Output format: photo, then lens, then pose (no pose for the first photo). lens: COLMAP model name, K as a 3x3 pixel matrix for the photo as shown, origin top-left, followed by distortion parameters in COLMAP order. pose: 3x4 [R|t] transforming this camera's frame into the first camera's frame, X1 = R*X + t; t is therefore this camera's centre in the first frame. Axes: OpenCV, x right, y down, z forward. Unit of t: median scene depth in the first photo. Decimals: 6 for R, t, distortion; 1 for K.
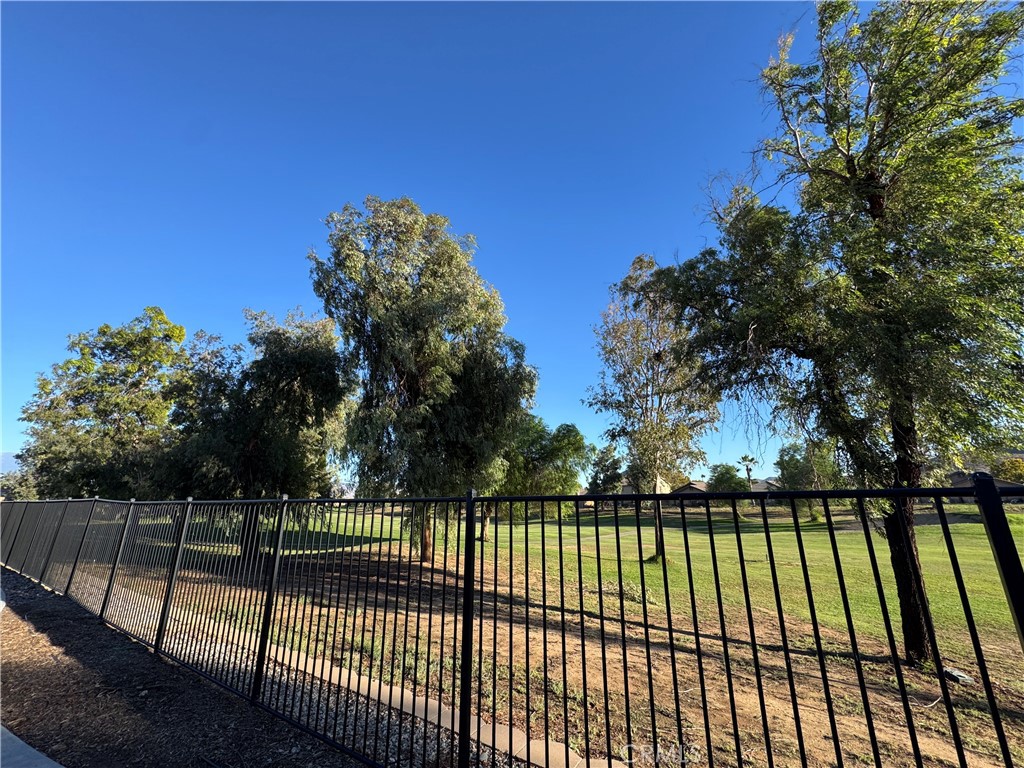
lens RADIAL K [[406.6, 0, 511.3], [0, 406.6, 384.4], [0, 0, 1]] dist [-0.003853, -0.000409]
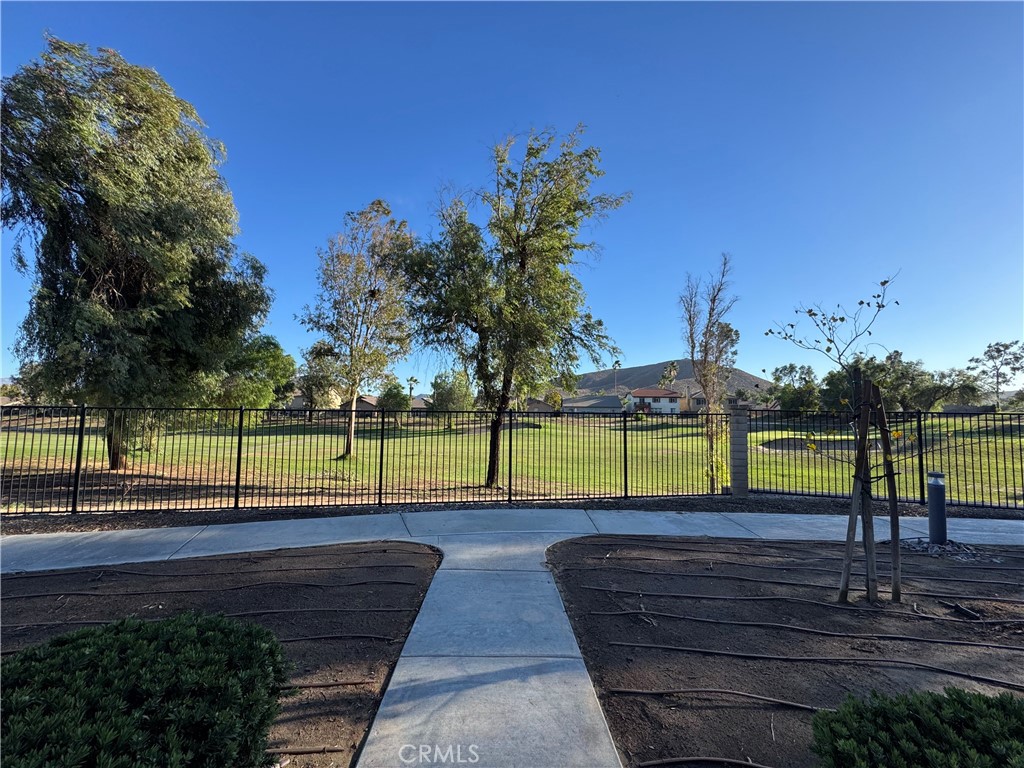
lens RADIAL K [[406.6, 0, 511.3], [0, 406.6, 384.4], [0, 0, 1]] dist [-0.003853, -0.000409]
pose [[0.712452, 0.066719, 0.698542, -0.225670], [-0.213203, 0.968992, 0.124898, -0.066509], [-0.668549, -0.237915, 0.704584, -0.230045]]
